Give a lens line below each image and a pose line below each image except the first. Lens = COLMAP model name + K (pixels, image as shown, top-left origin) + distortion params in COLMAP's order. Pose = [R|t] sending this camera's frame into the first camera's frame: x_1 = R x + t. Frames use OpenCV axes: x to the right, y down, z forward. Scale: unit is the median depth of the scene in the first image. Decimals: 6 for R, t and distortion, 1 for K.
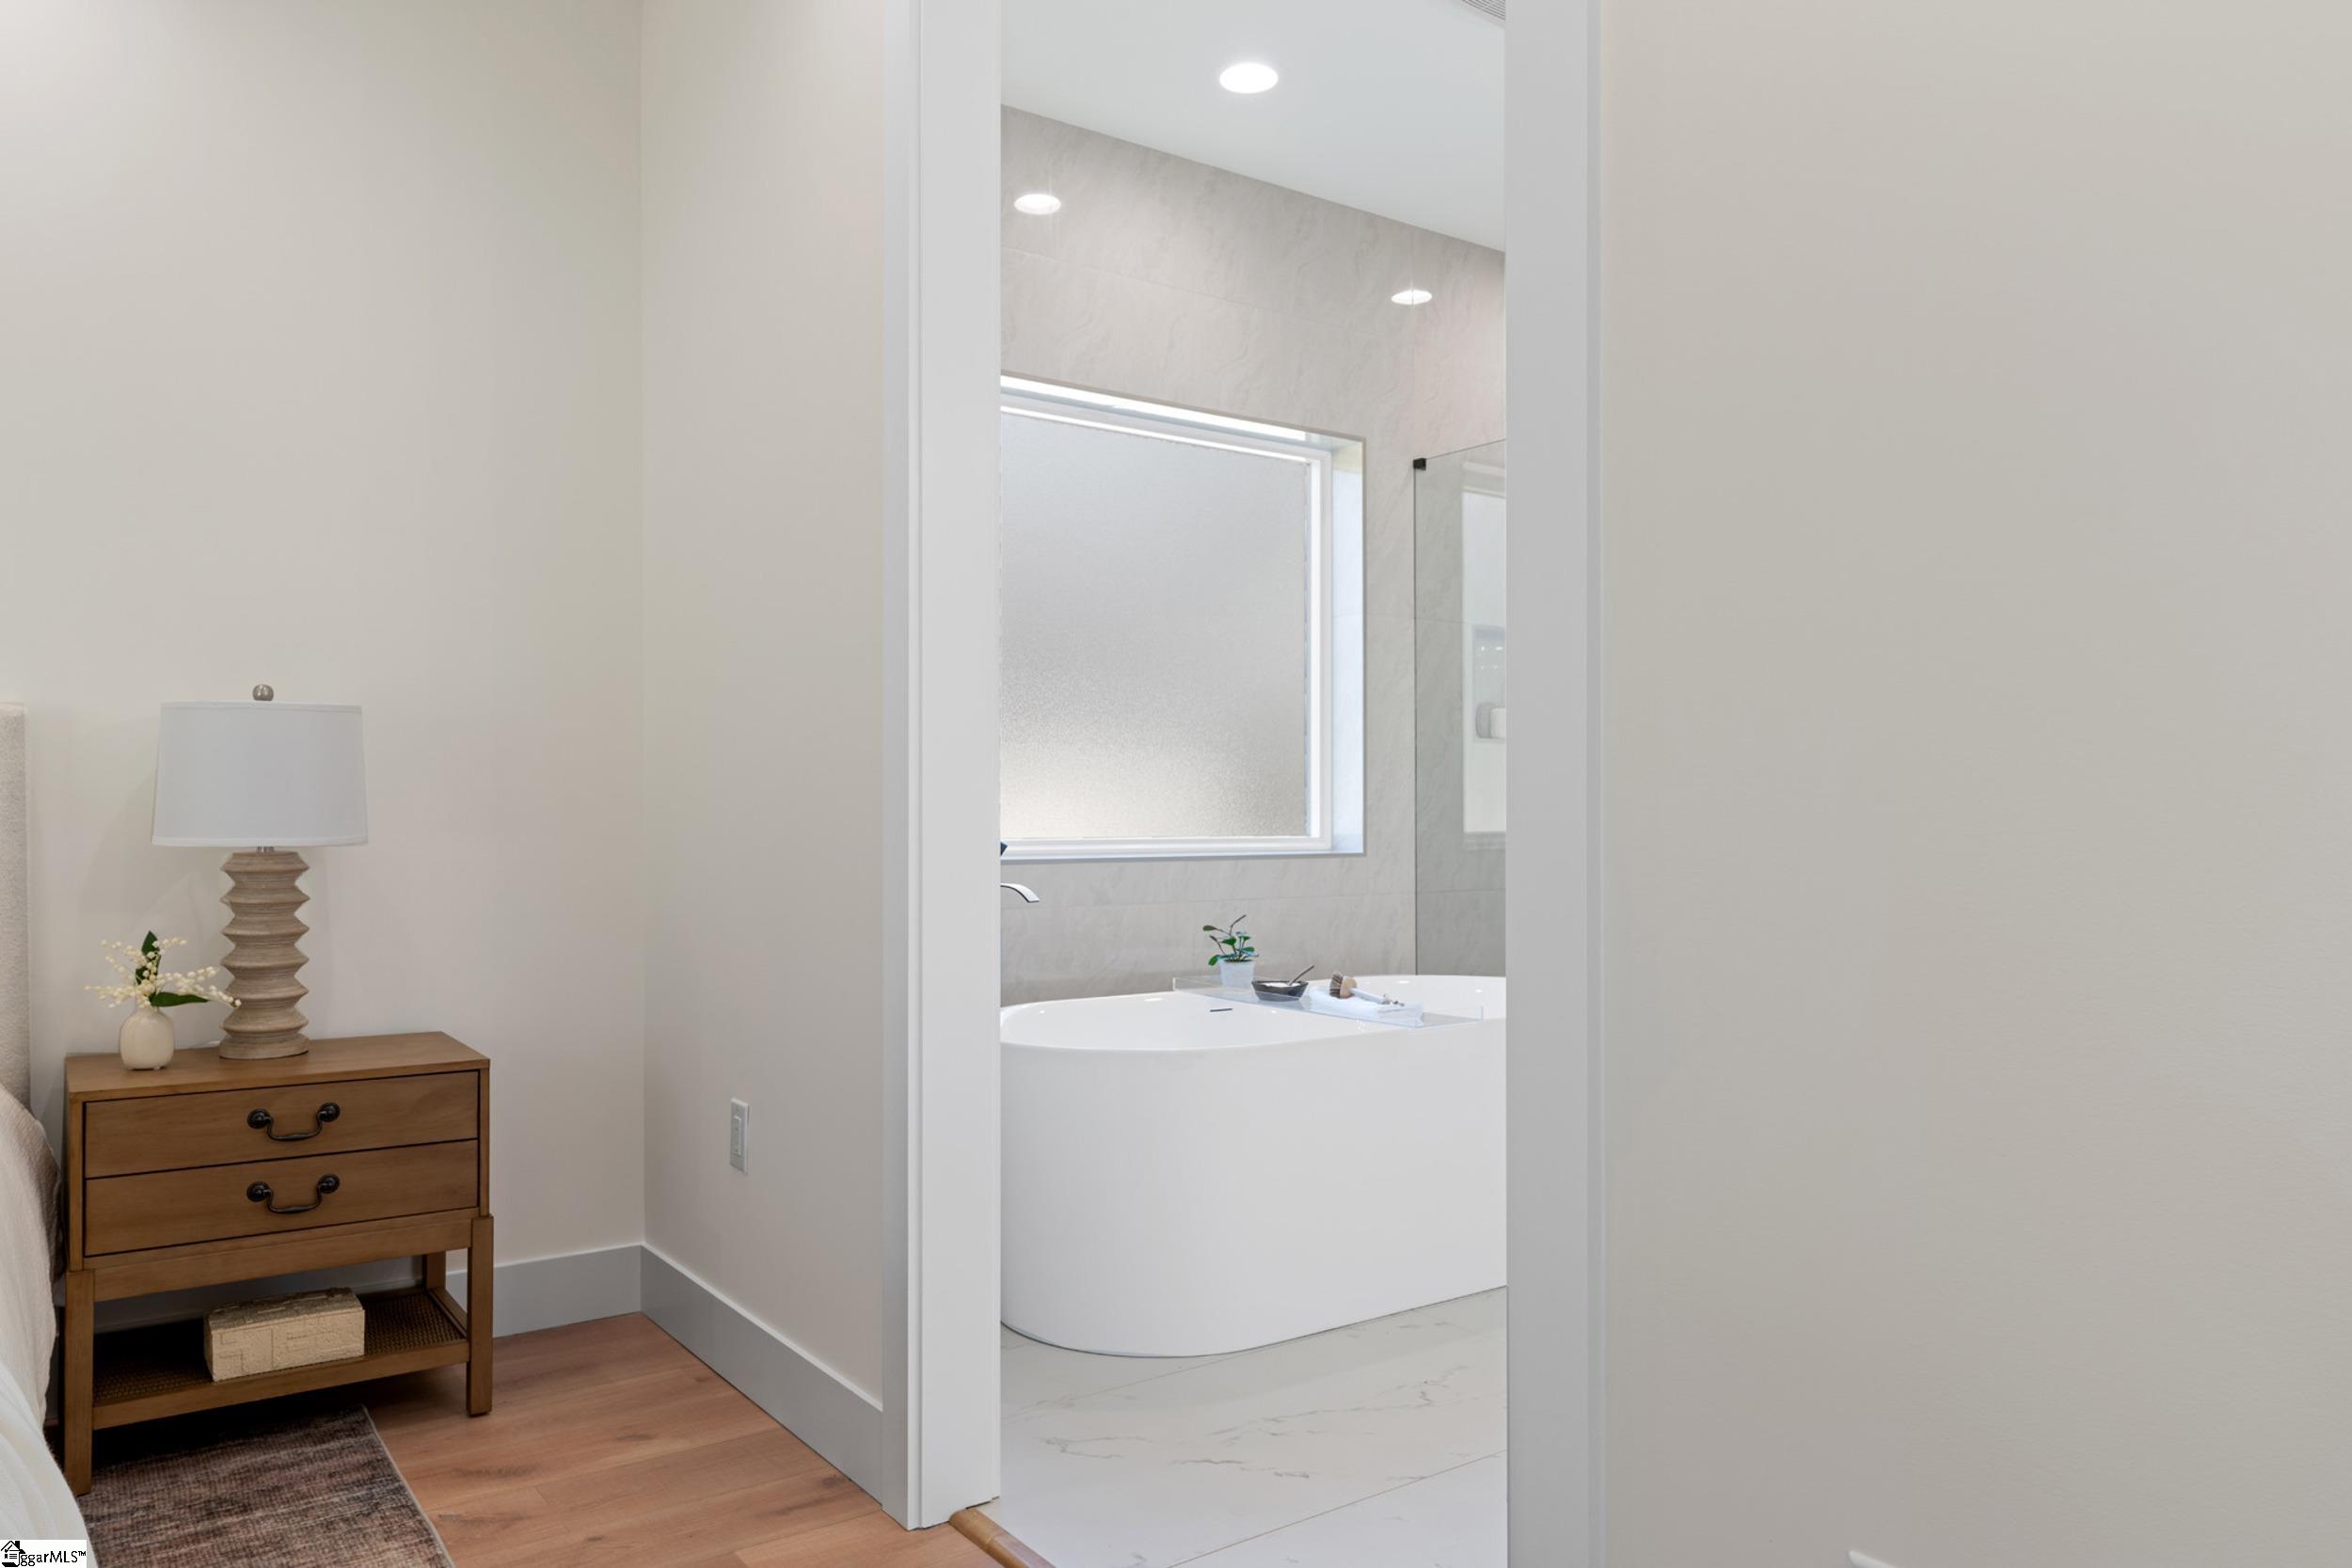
lens RADIAL K [[1590.8, 0, 1174.6], [0, 1590.8, 803.7], [0, 0, 1]] dist [0.001966, -0.000957]
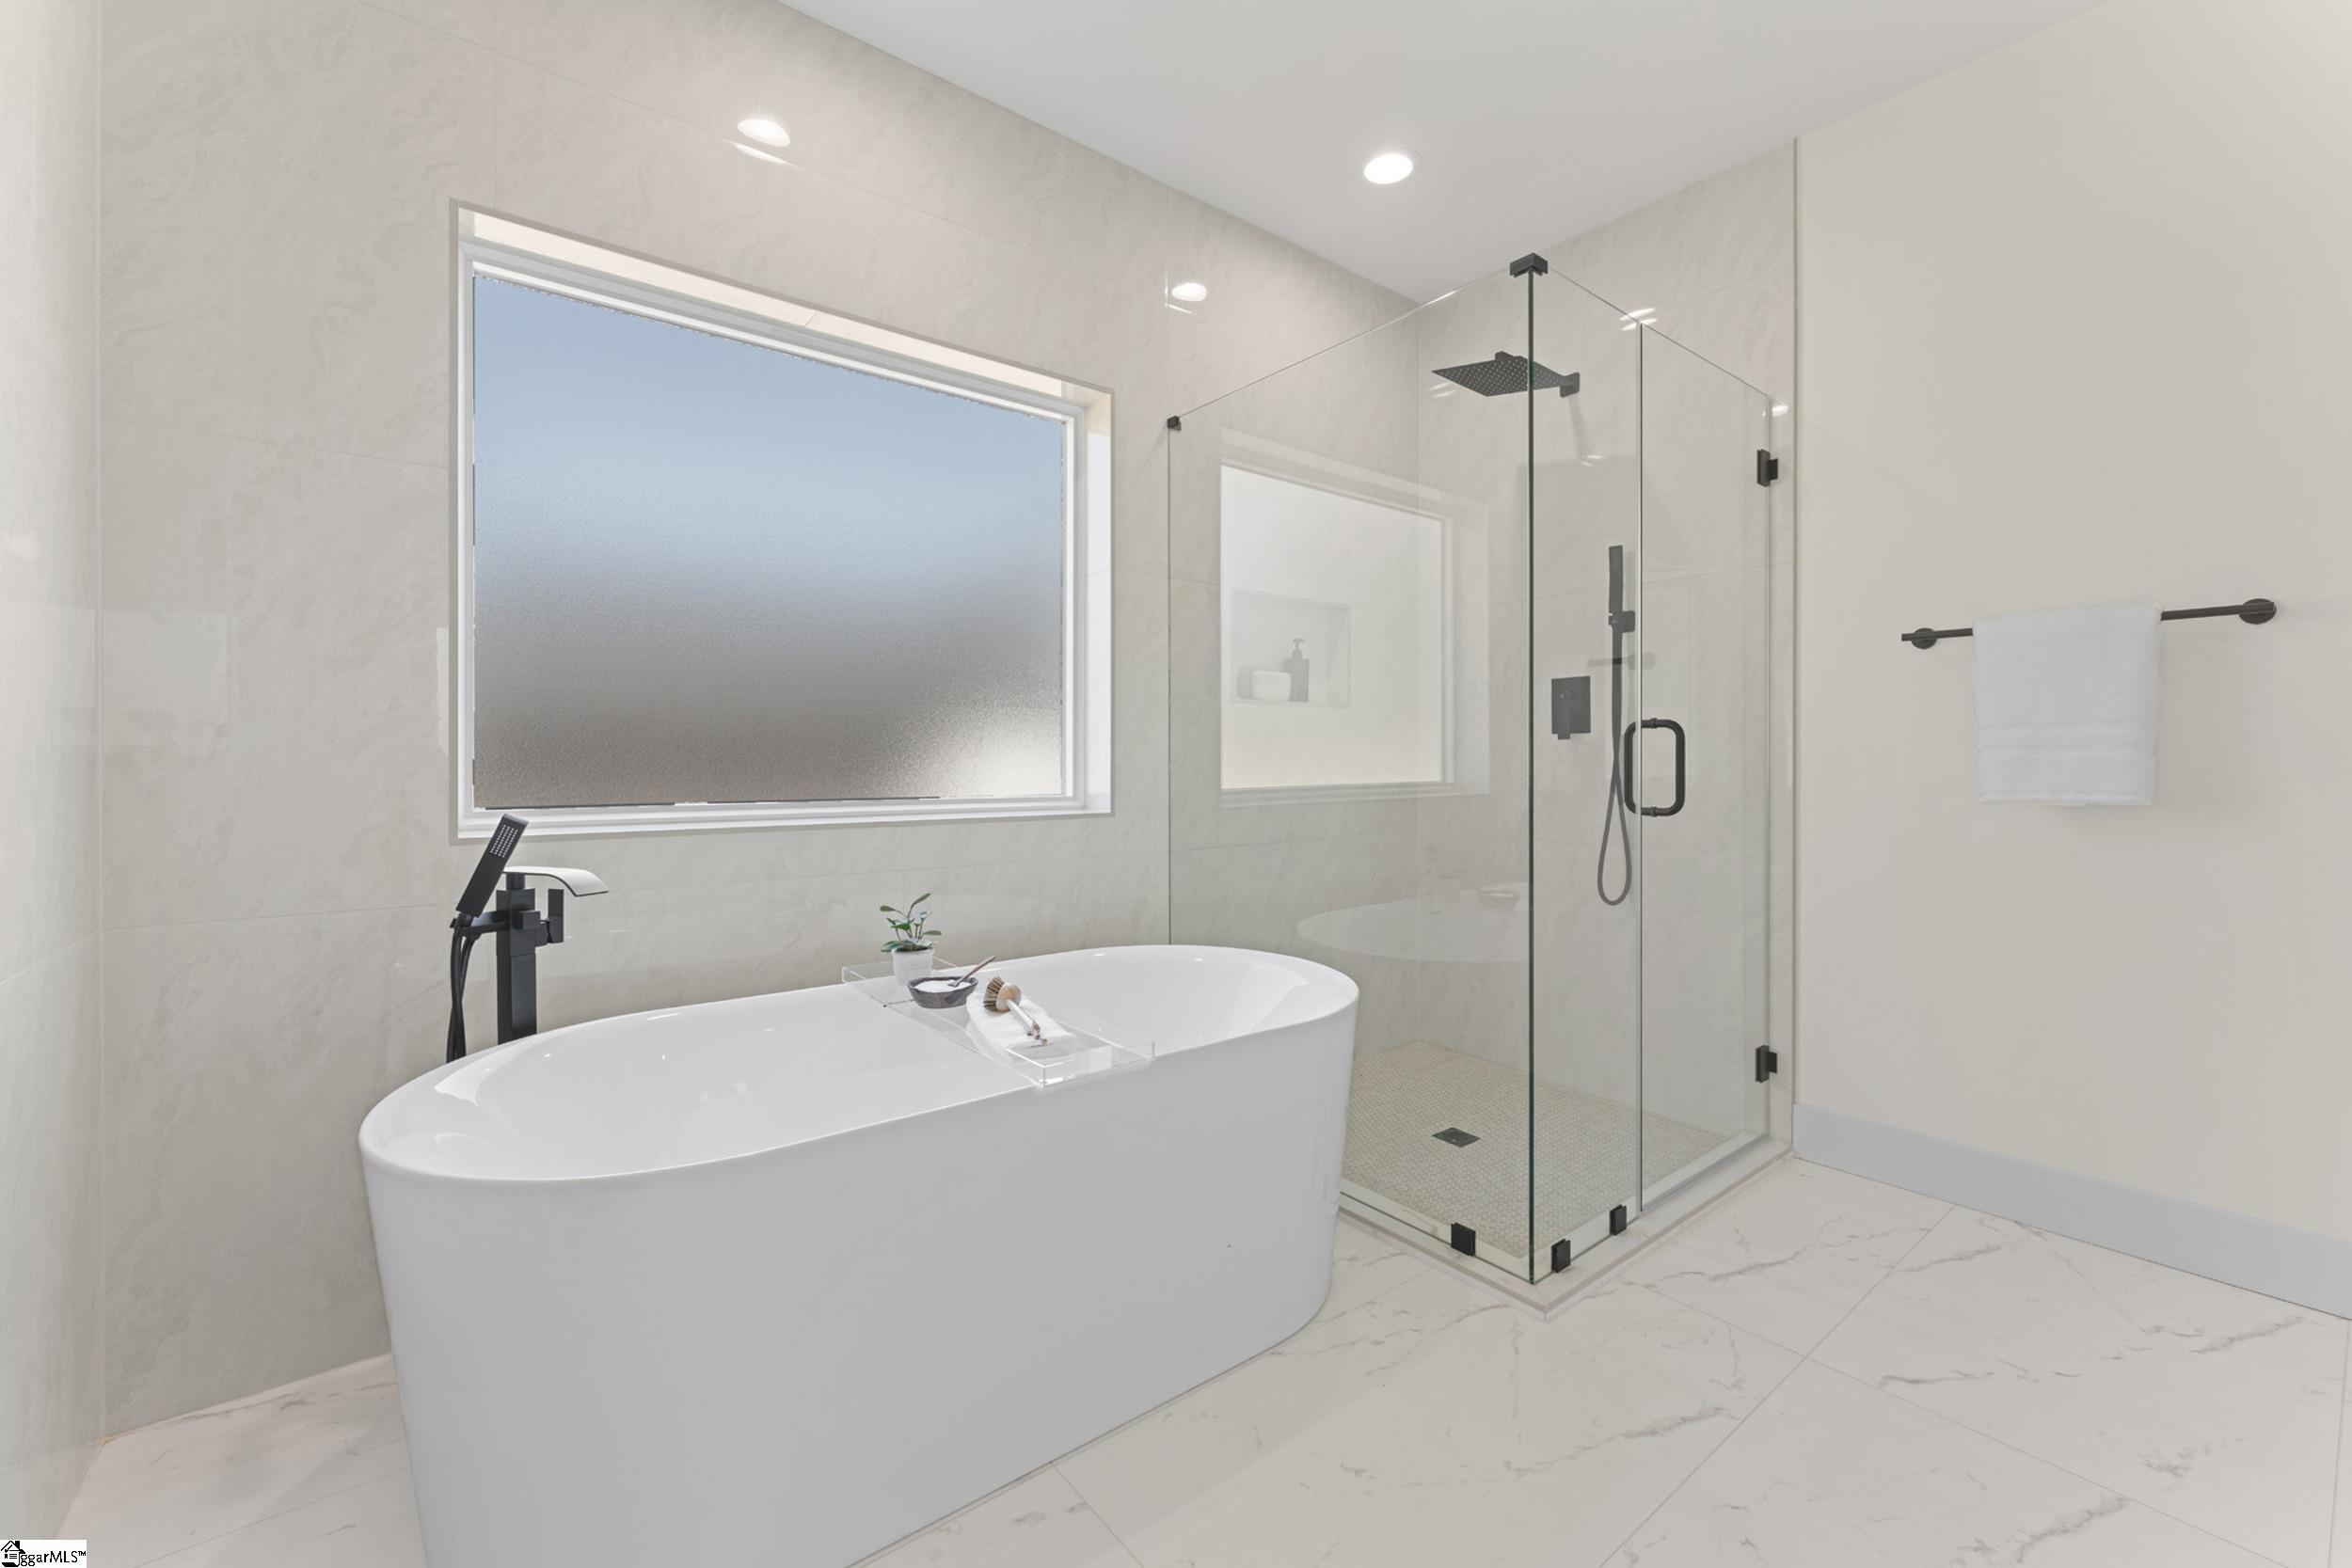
lens RADIAL K [[958.3, 0, 1187.5], [0, 958.3, 766.7], [0, 0, 1]] dist [-0.000235, 0.000015]
pose [[0.998642, -0.000618, 0.052091, 0.134354], [0.000114, 0.999953, 0.009685, -0.003347], [-0.052095, -0.009666, 0.998595, 0.405522]]
